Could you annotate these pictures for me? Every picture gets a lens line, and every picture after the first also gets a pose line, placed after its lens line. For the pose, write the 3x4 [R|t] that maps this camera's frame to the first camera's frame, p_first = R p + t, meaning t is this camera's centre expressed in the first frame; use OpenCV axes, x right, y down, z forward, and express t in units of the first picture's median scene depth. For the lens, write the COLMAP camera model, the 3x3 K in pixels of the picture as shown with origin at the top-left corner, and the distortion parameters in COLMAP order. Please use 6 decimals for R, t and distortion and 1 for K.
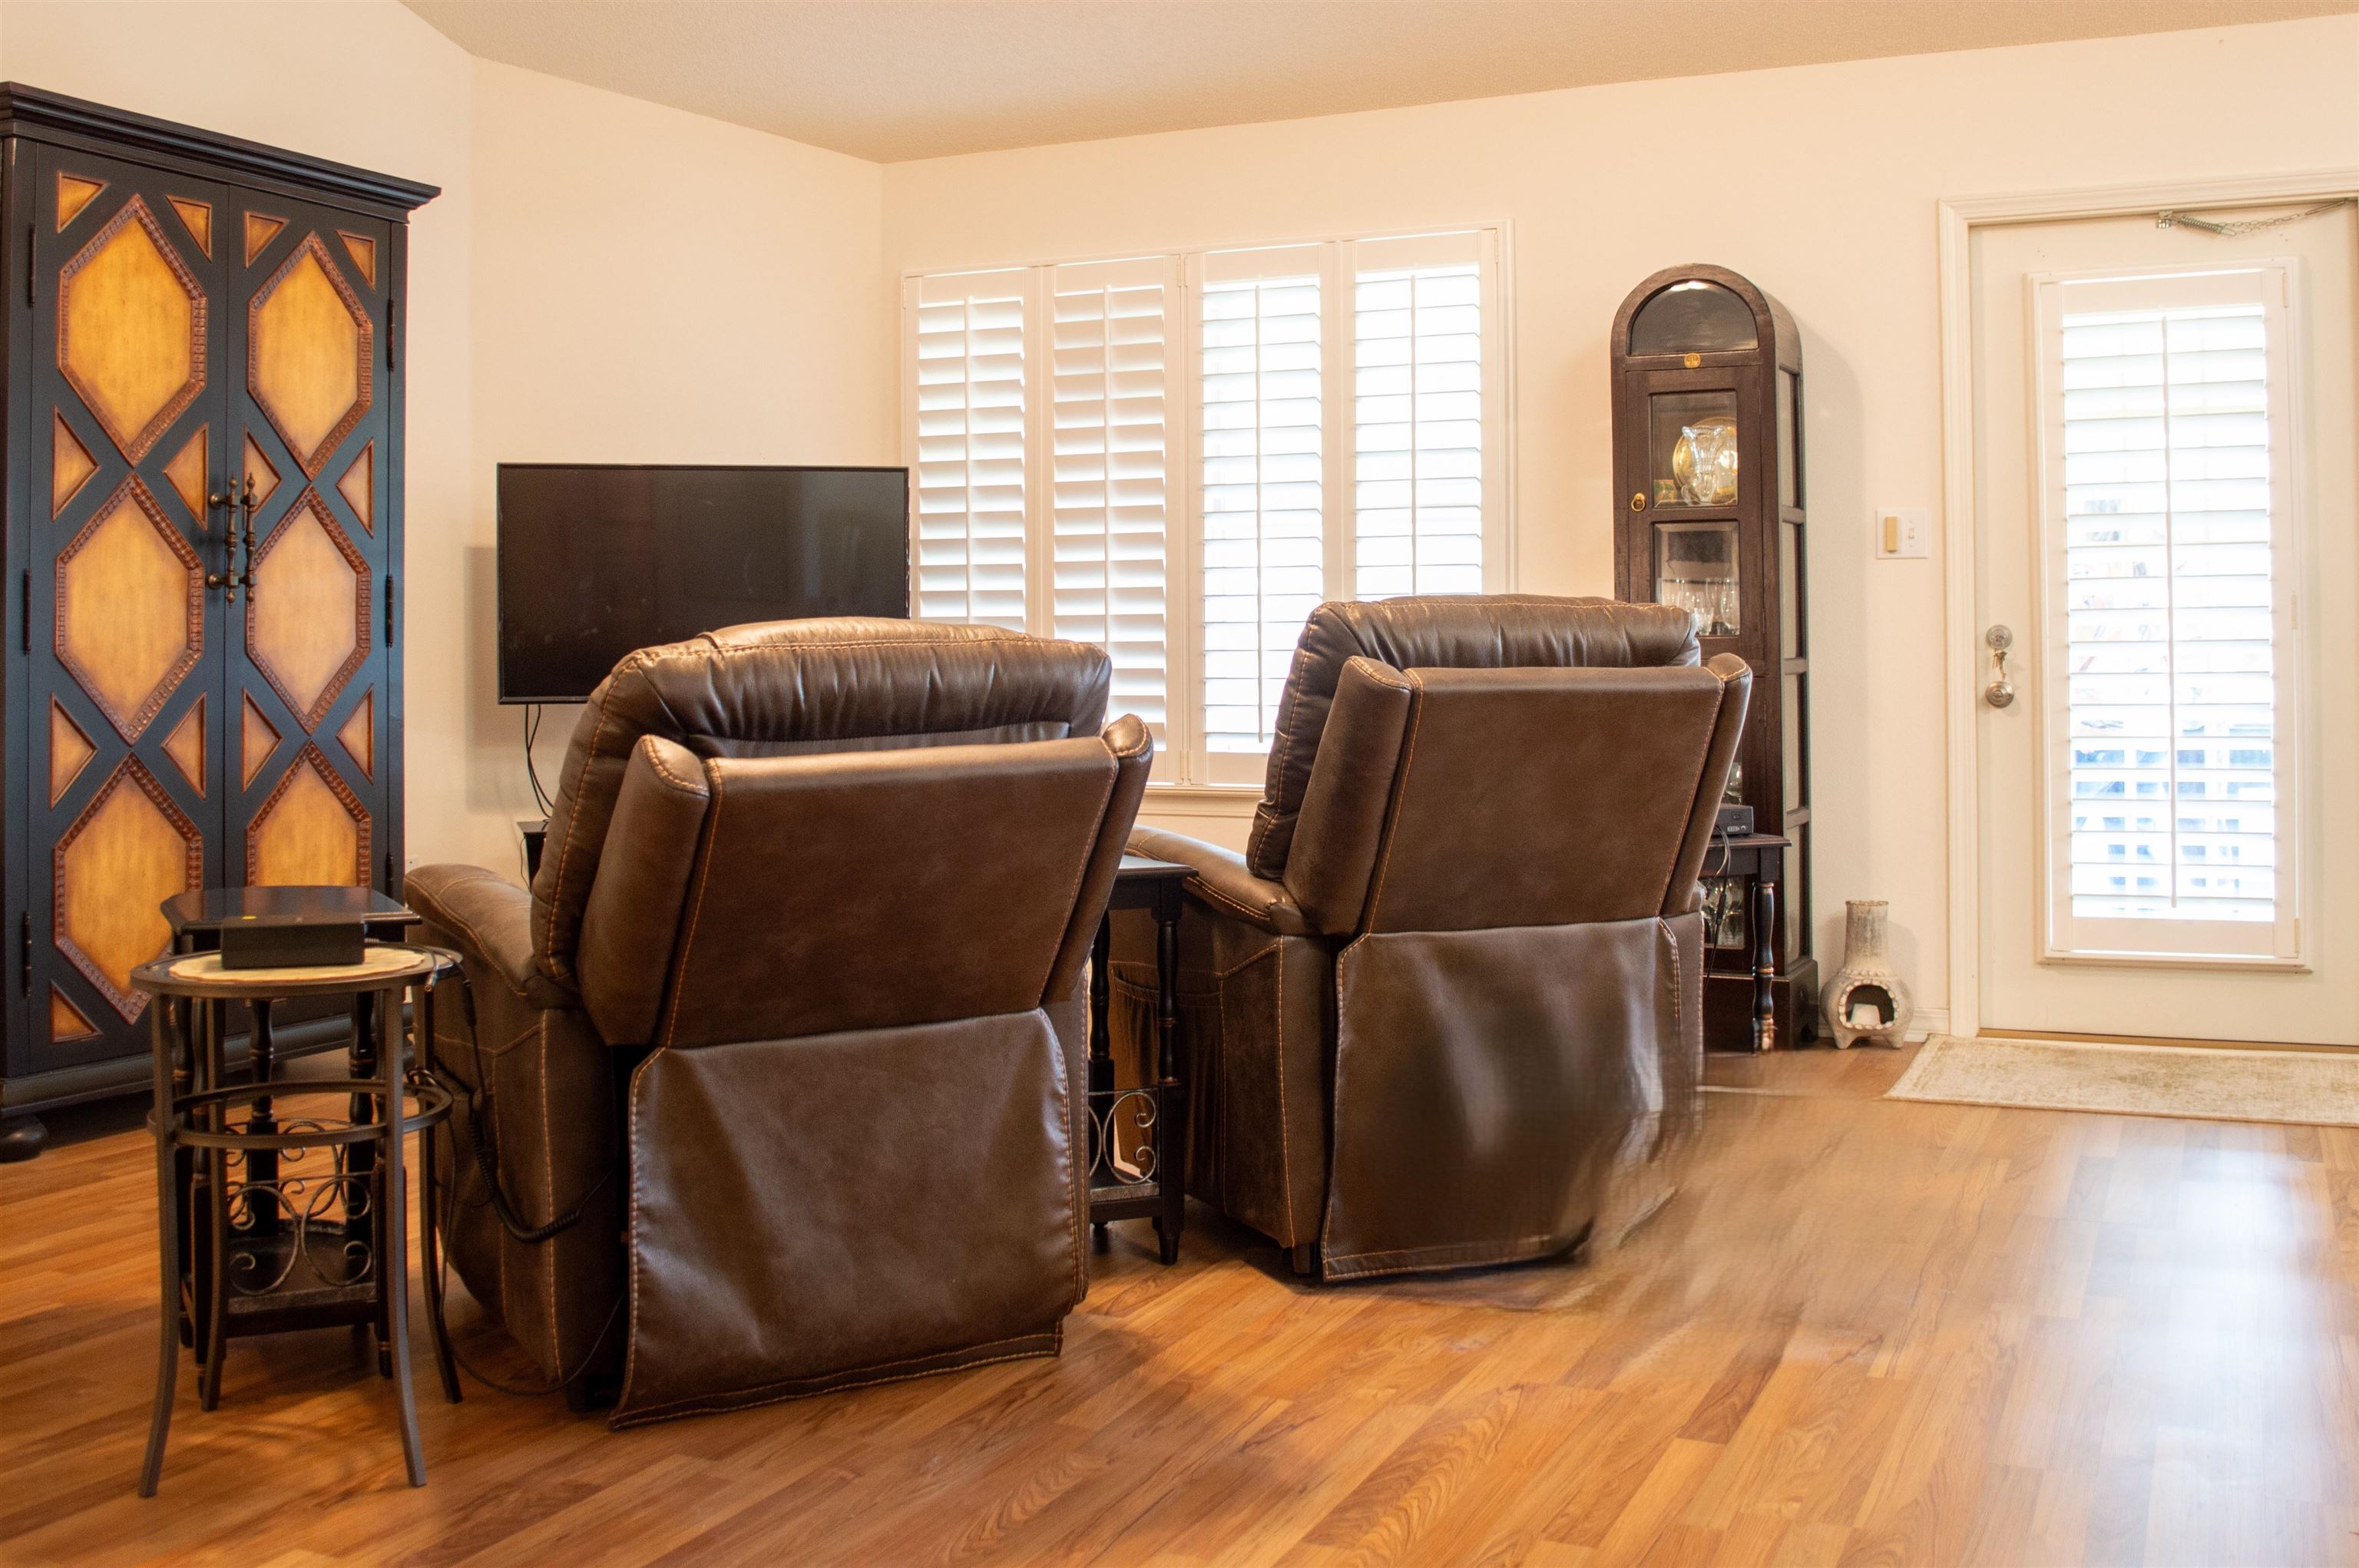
lens RADIAL K [[2299.8, 0, 1180.8], [0, 2299.8, 620.4], [0, 0, 1]] dist [-0.074608, 0.005470]
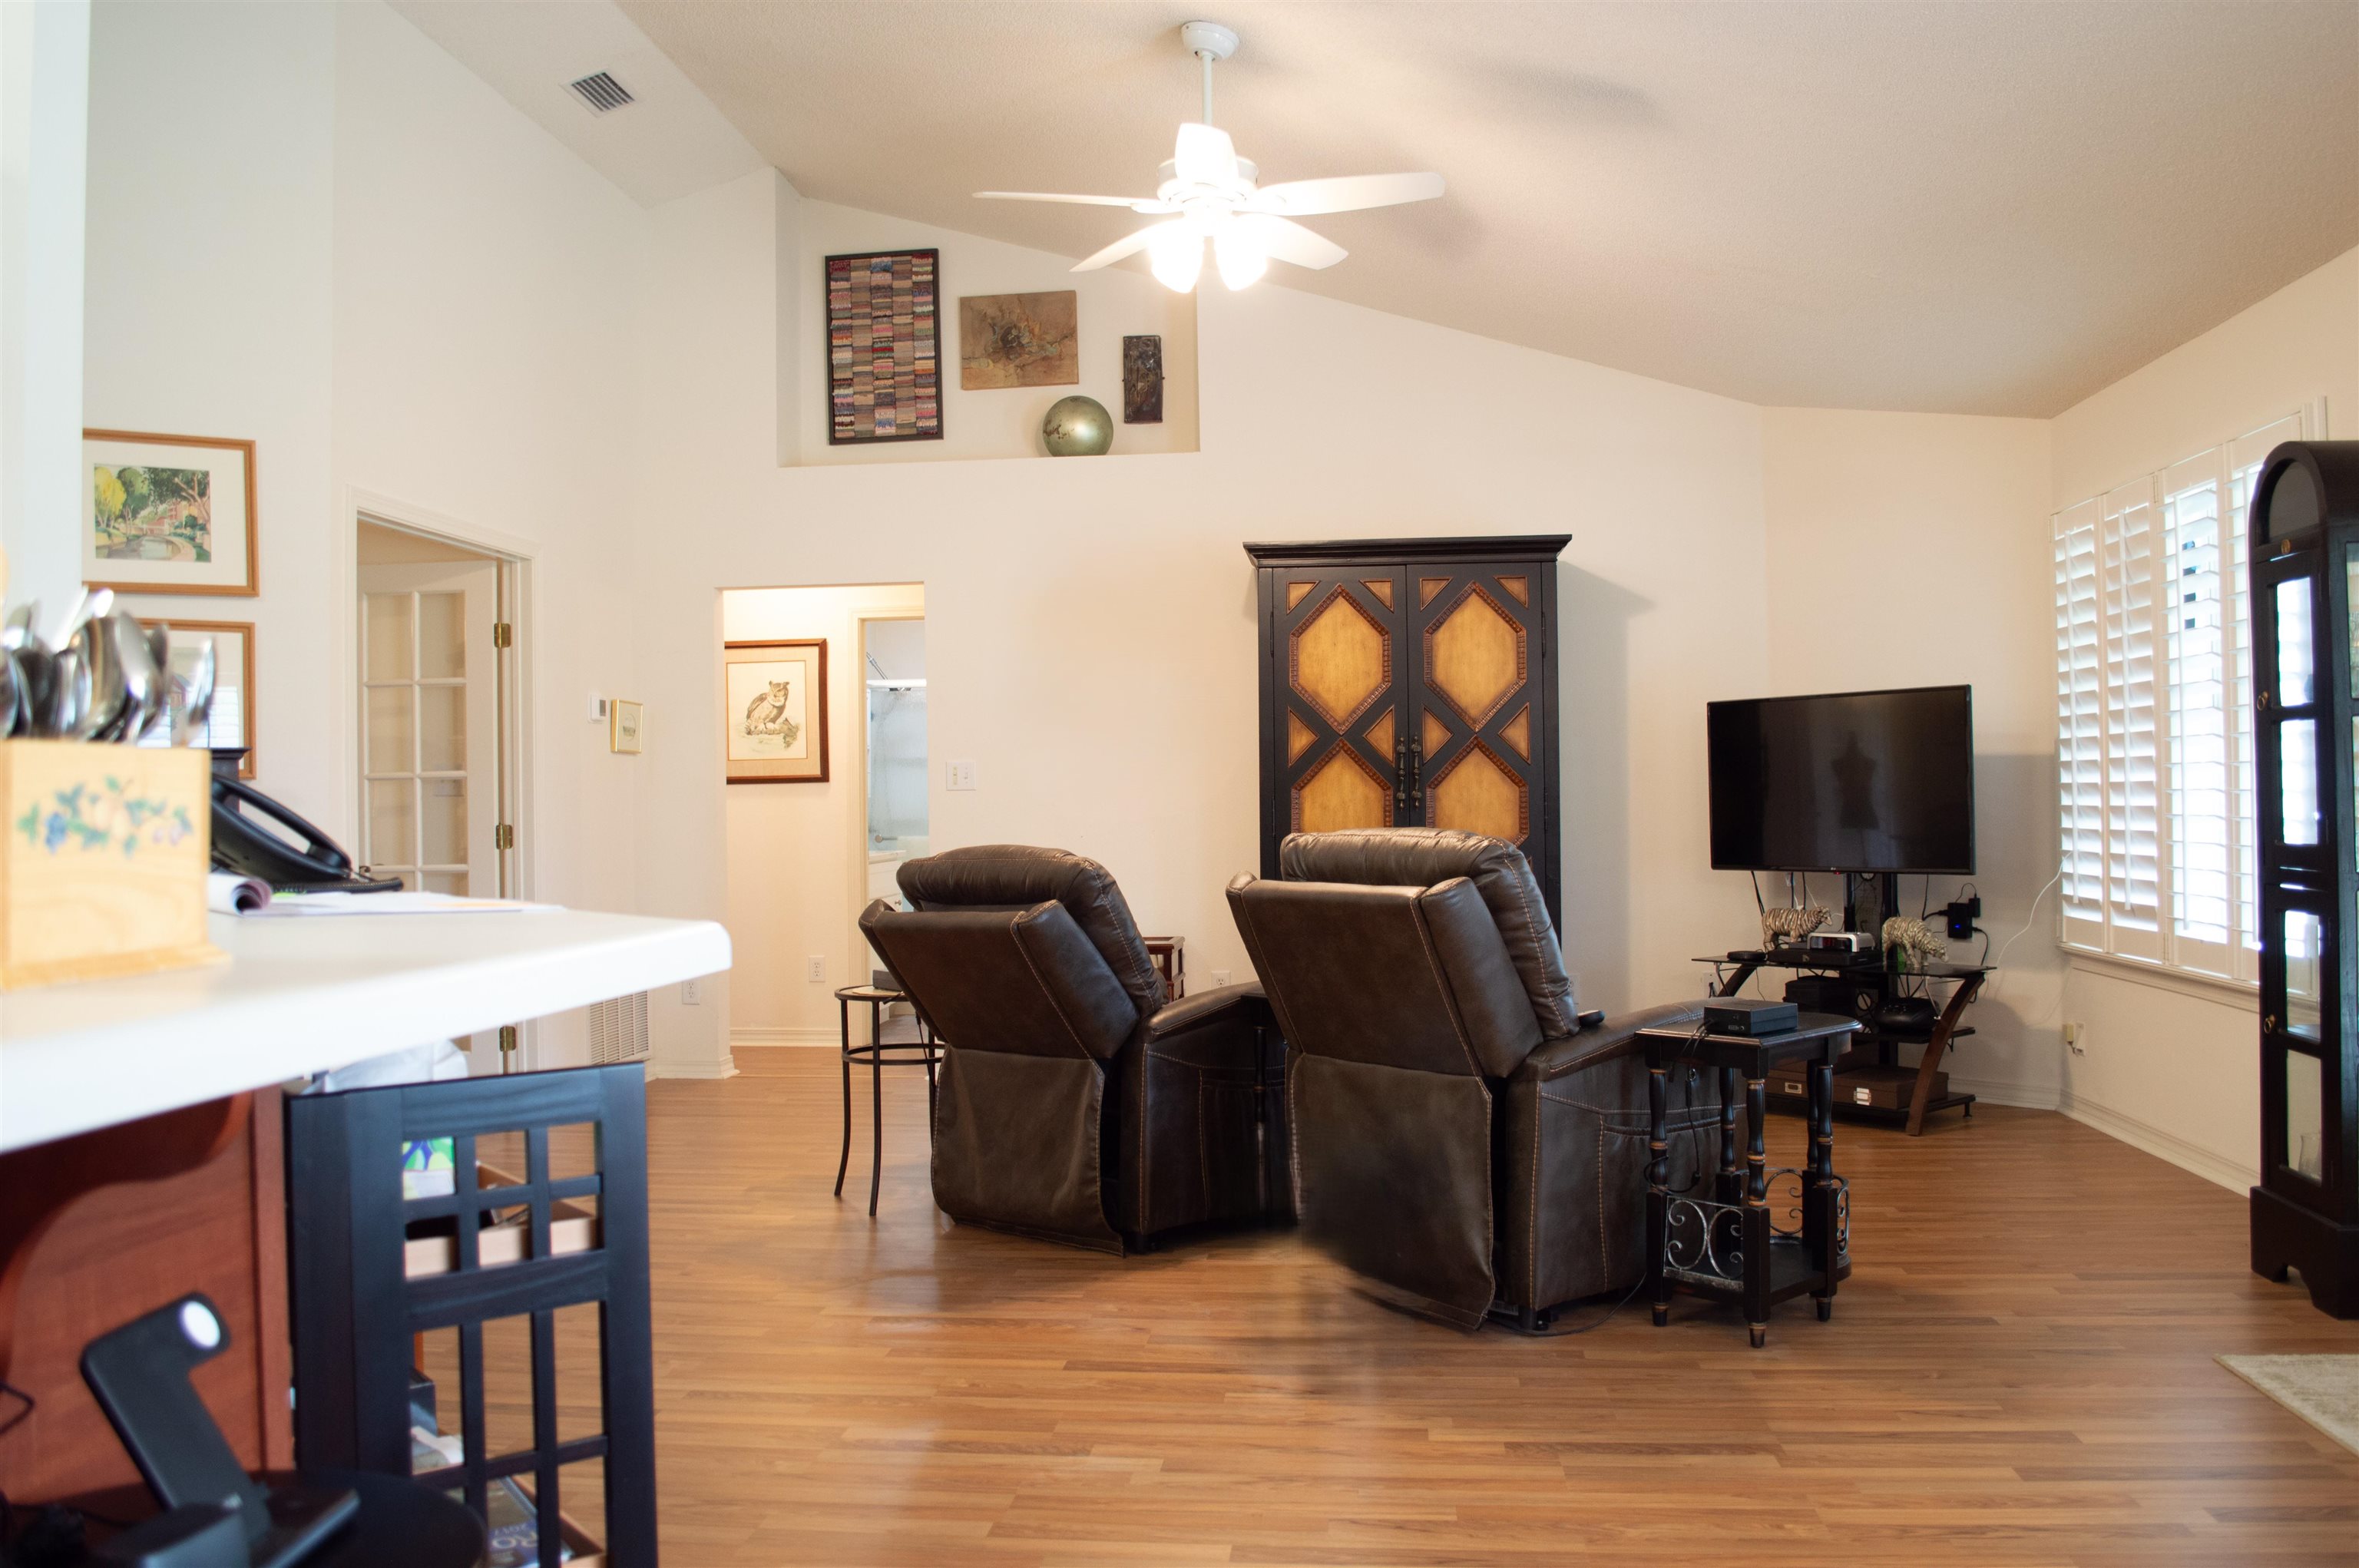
lens RADIAL K [[1884.3, 0, 1179.5], [0, 1884.3, 784.0], [0, 0, 1]] dist [-0.083518, 0.011787]
pose [[0.317276, -0.005803, -0.948316, 0.876423], [0.019912, 0.999802, 0.000544, -0.030504], [0.948124, -0.019055, 0.317328, 0.380283]]
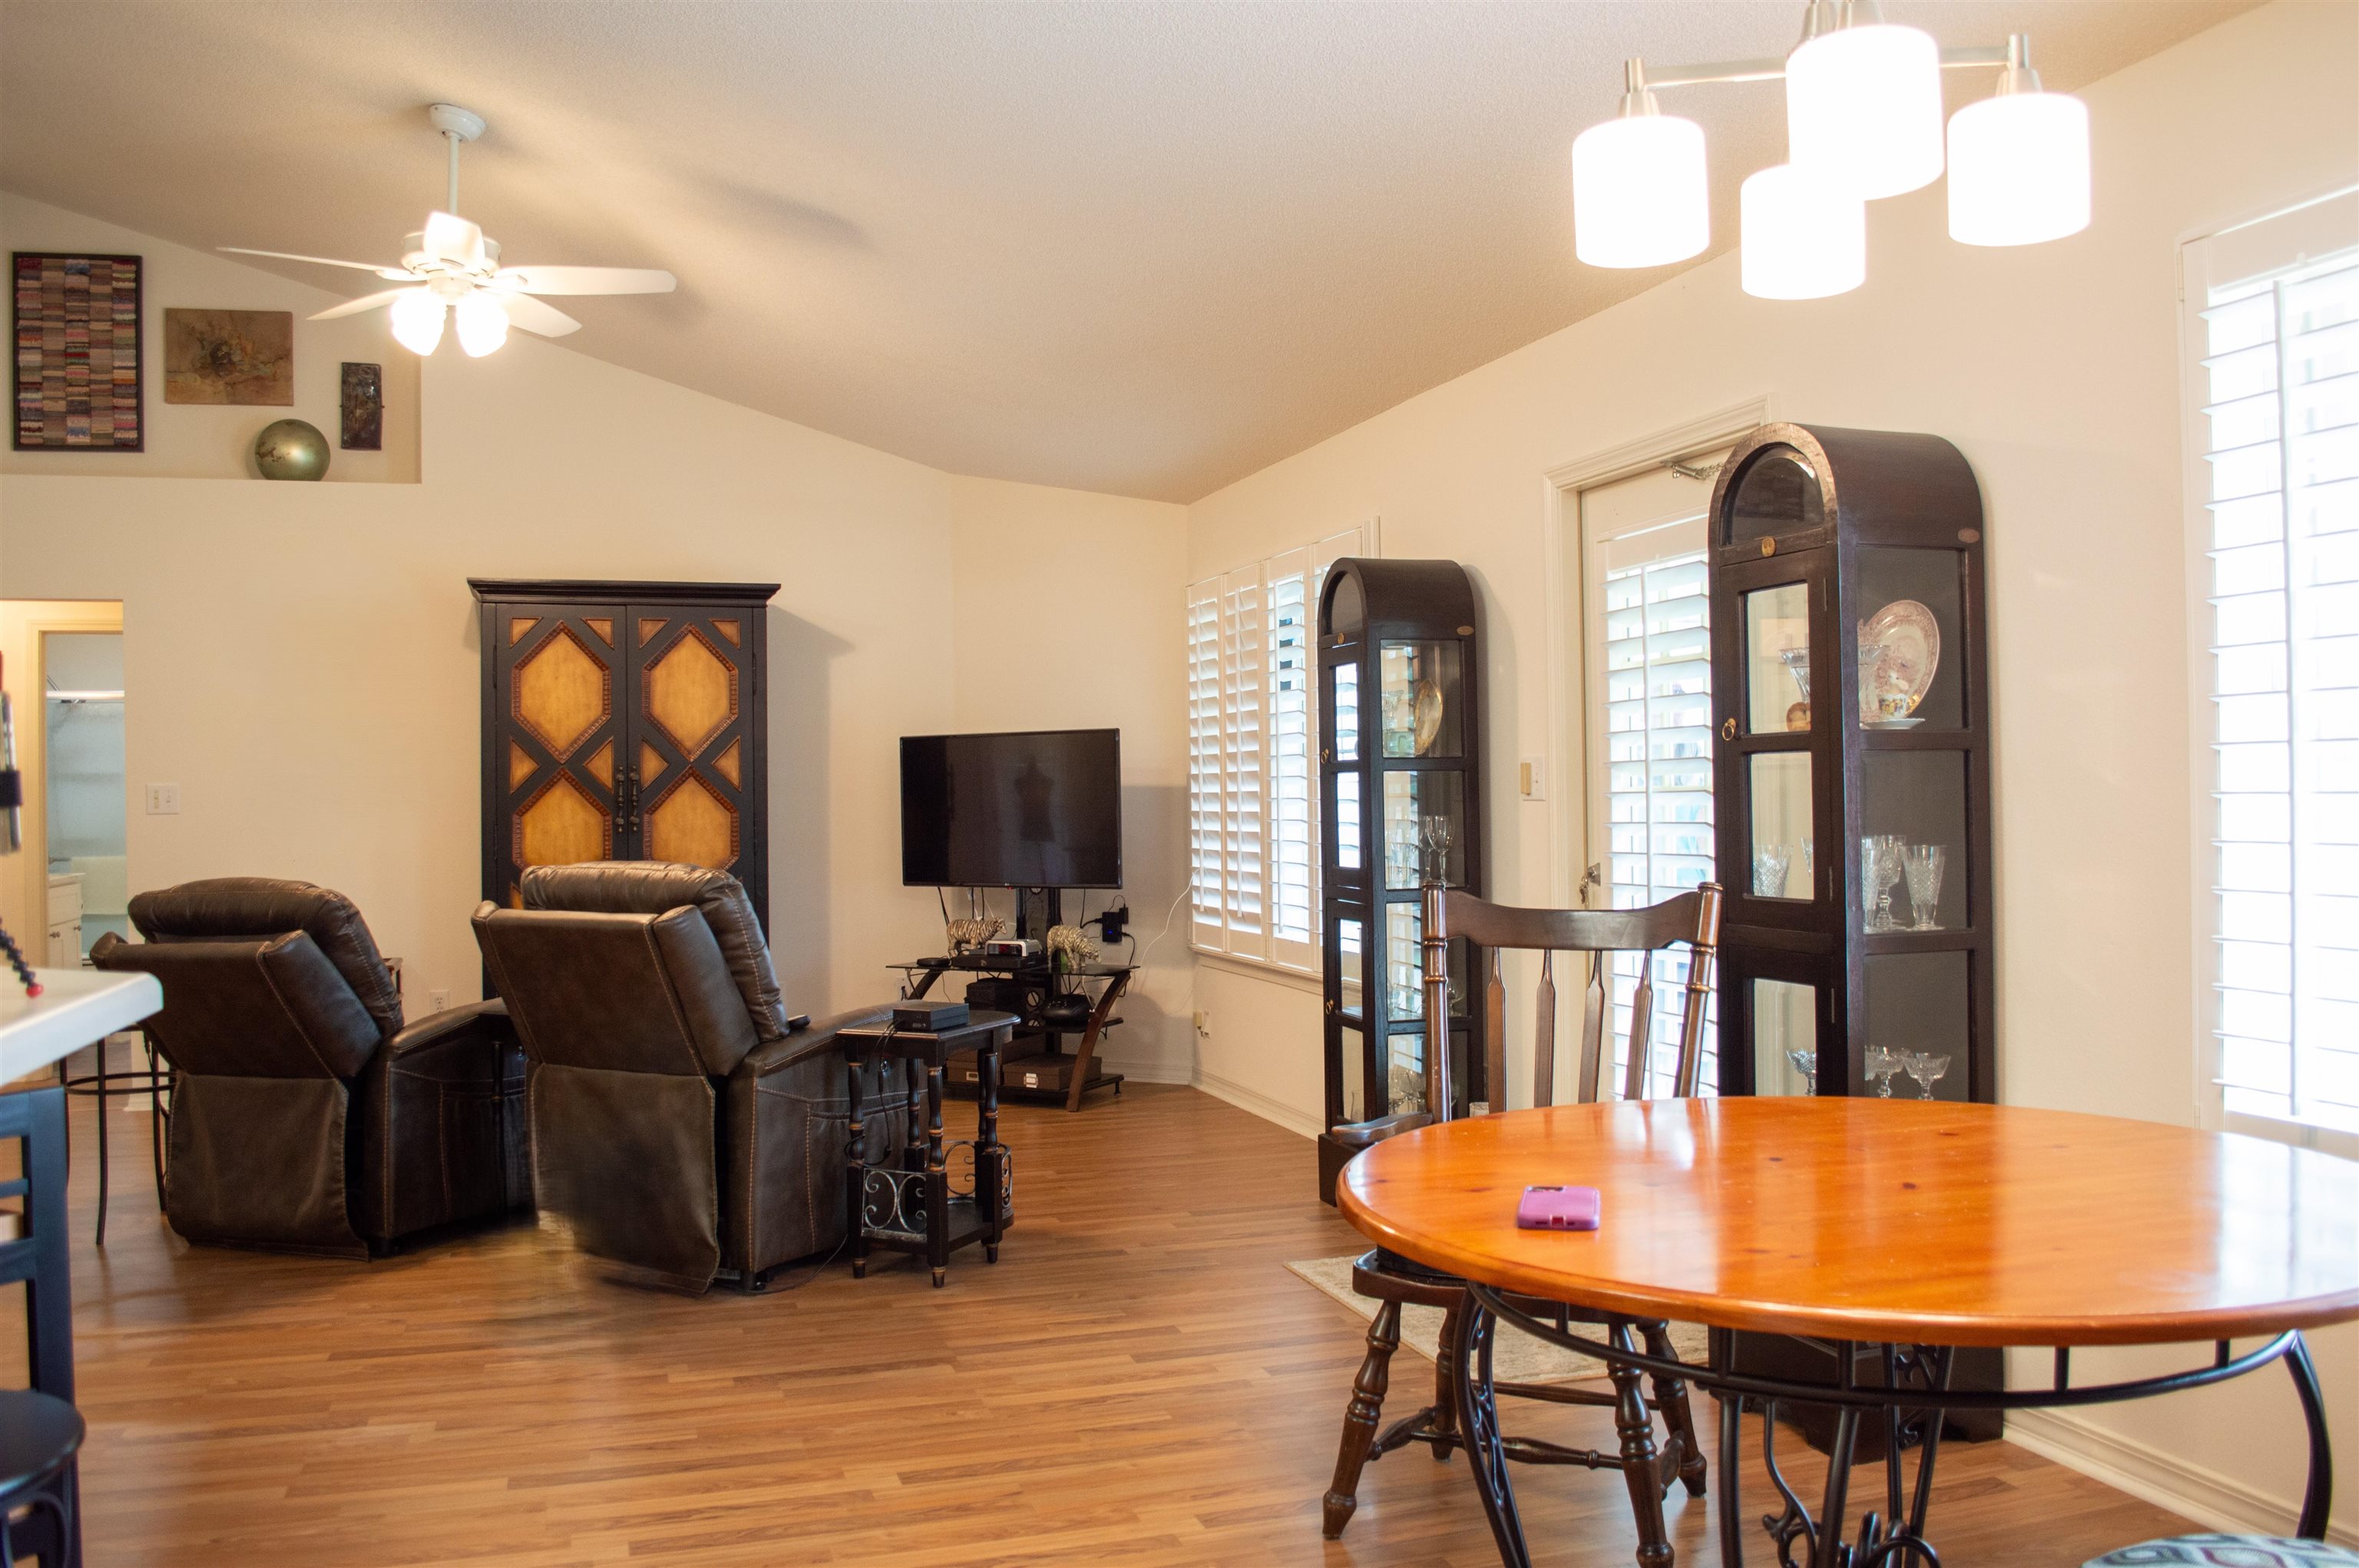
lens RADIAL K [[1884.3, 0, 1179.5], [0, 1884.3, 784.0], [0, 0, 1]] dist [-0.083518, 0.011787]
pose [[0.676088, -0.005493, -0.736800, 1.001564], [0.013830, 0.999891, 0.005235, -0.049214], [0.736691, -0.013729, 0.676090, 0.301367]]
